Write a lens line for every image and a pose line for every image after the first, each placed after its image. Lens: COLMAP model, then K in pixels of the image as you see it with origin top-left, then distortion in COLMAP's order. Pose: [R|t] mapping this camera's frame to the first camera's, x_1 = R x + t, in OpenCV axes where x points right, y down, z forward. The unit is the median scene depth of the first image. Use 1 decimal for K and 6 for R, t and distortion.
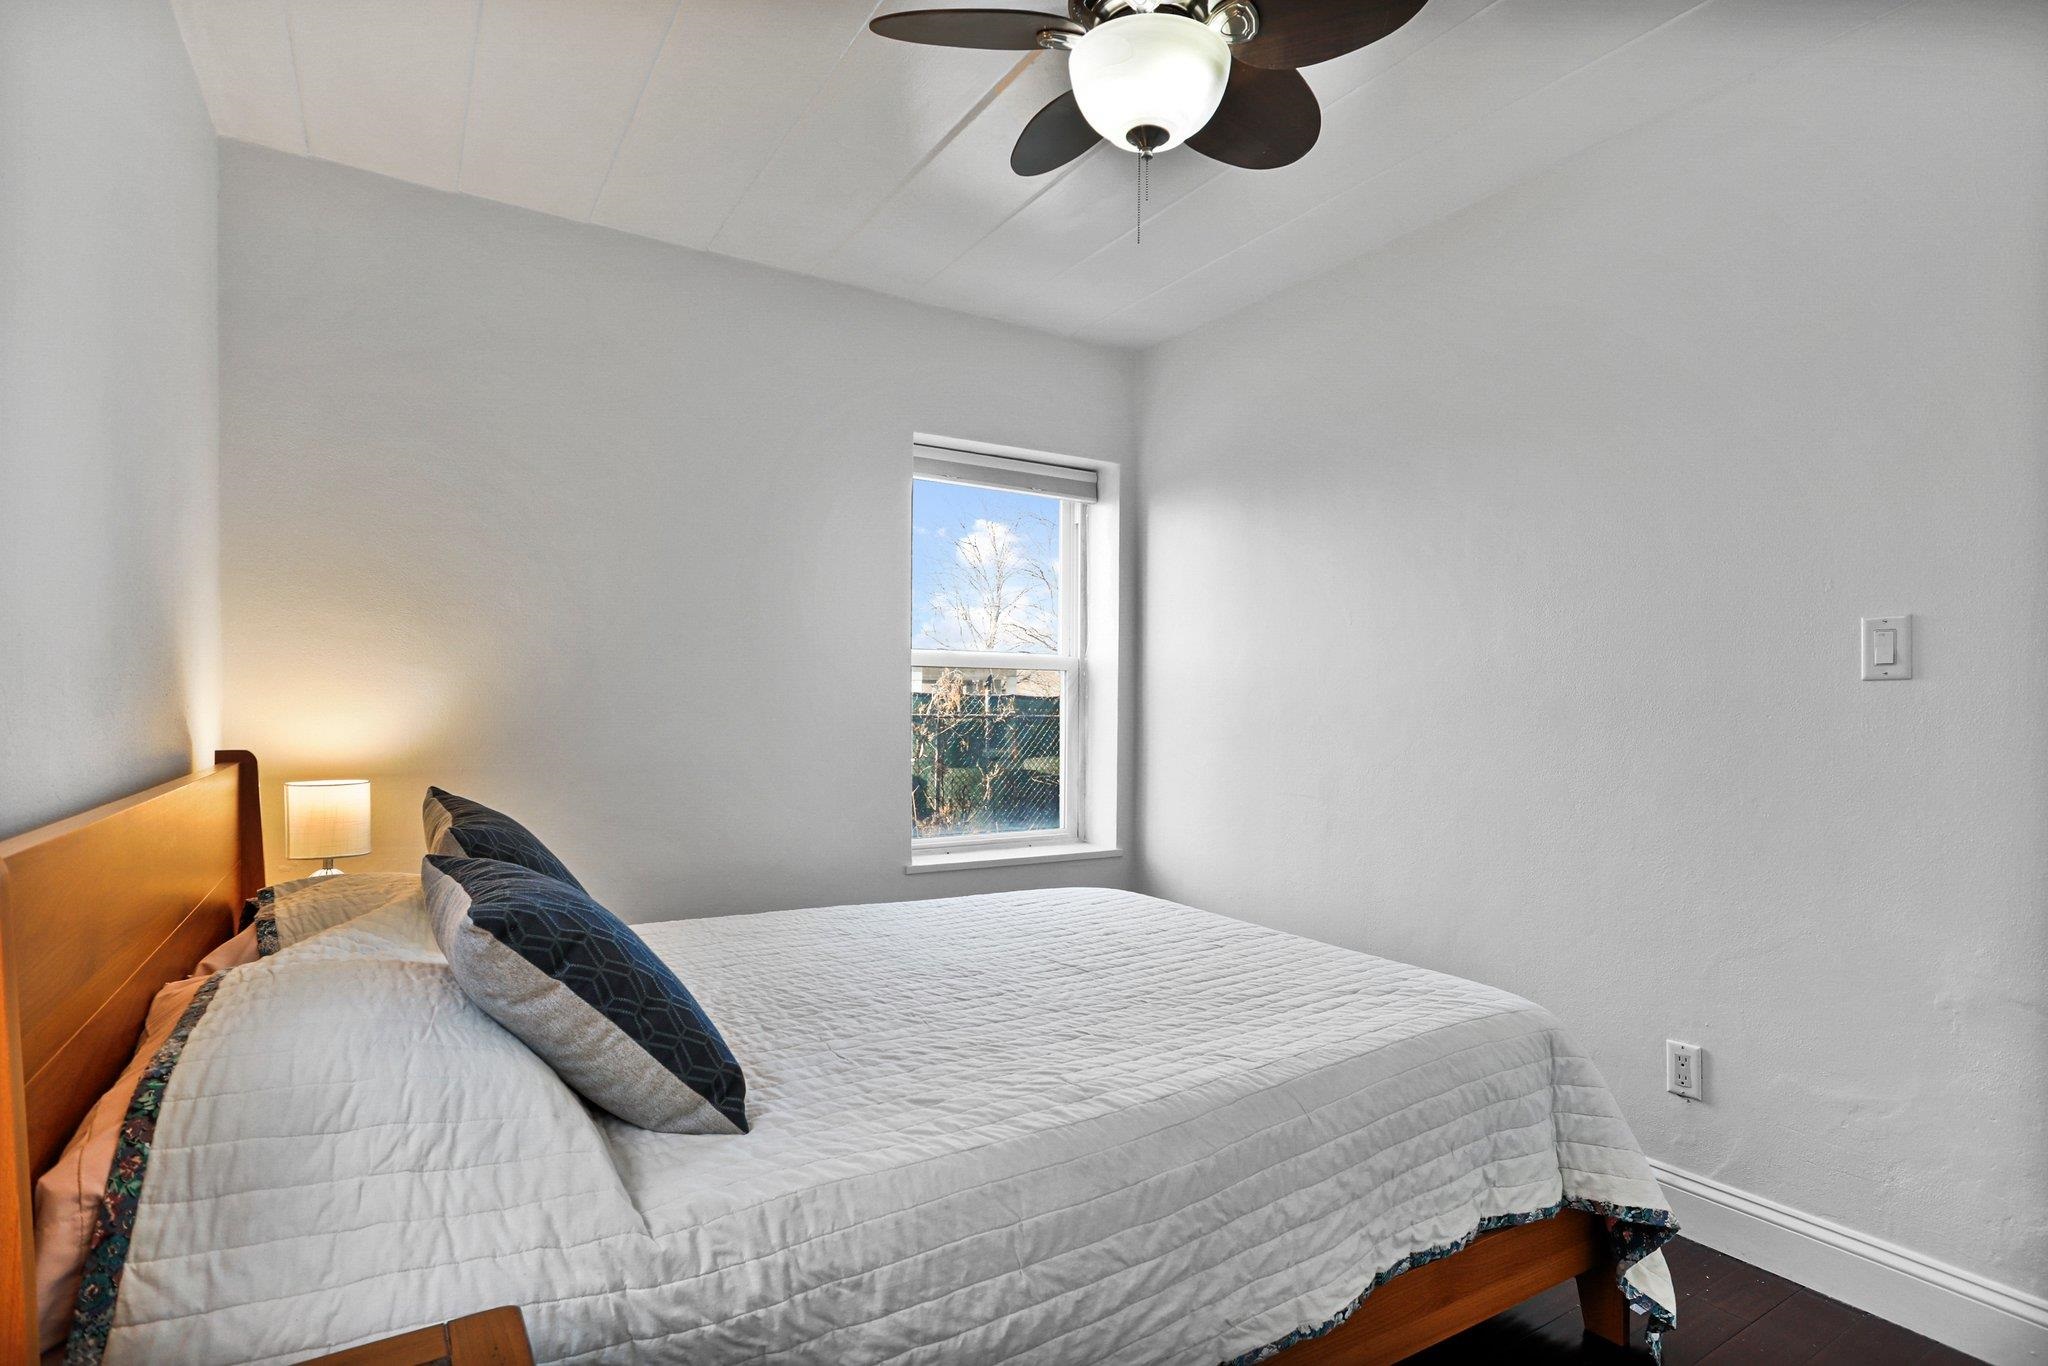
lens RADIAL K [[1017.7, 0, 1043.8], [0, 1017.7, 683.9], [0, 0, 1]] dist [-0.056477, 0.031870]
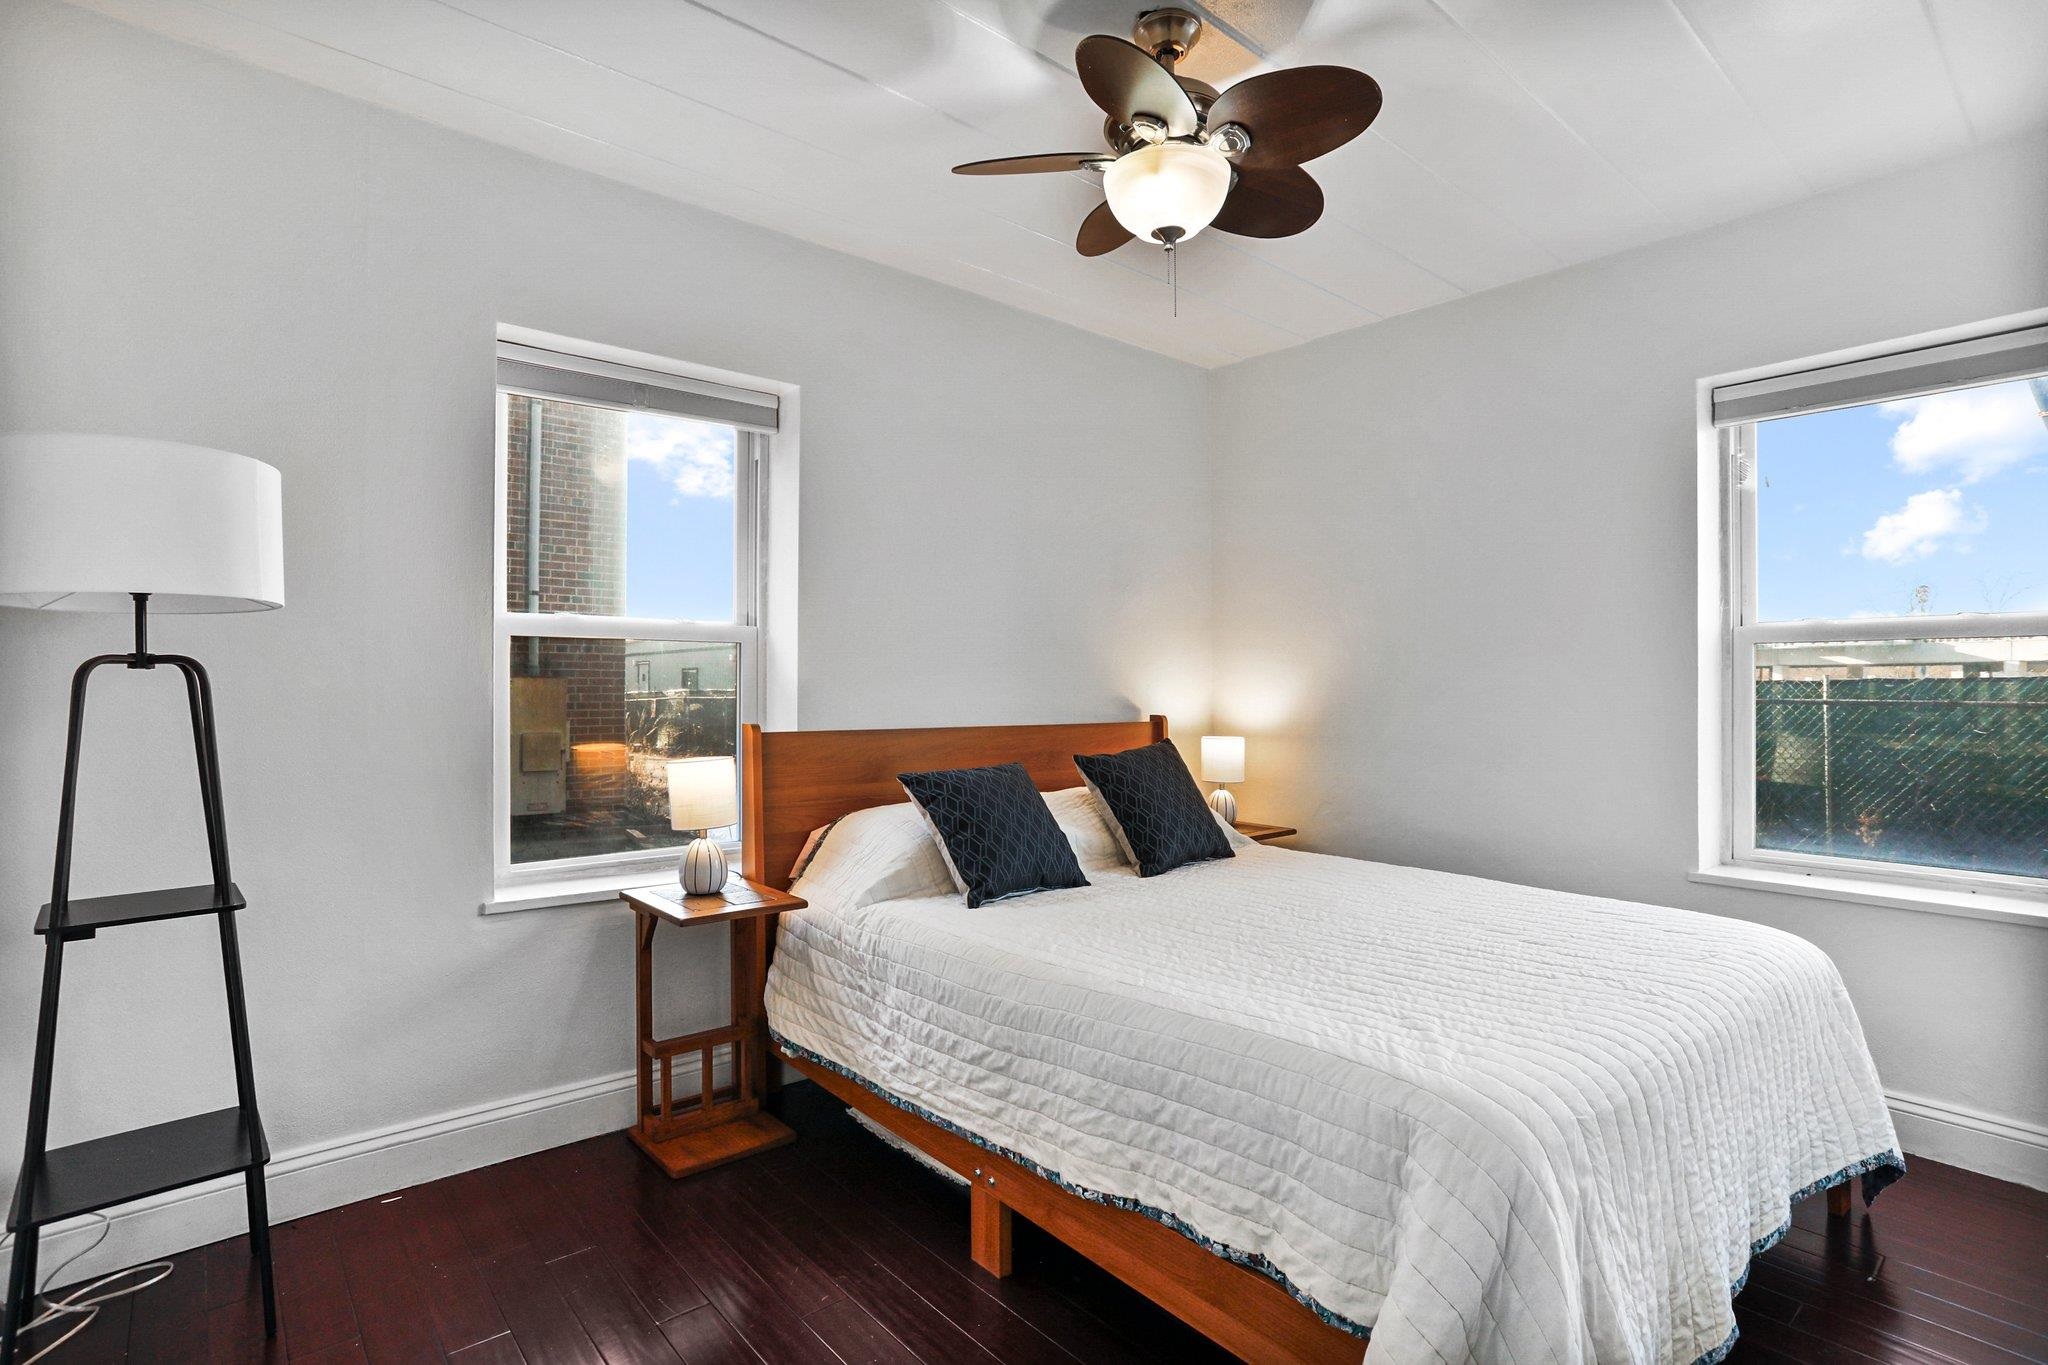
lens RADIAL K [[1017.7, 0, 1043.8], [0, 1017.7, 683.4], [0, 0, 1]] dist [-0.056477, 0.031870]
pose [[0.163246, -0.003092, -0.986580, 1.398961], [0.015359, 0.999882, -0.000593, 0.026256], [0.986466, -0.015056, 0.163275, 0.727462]]
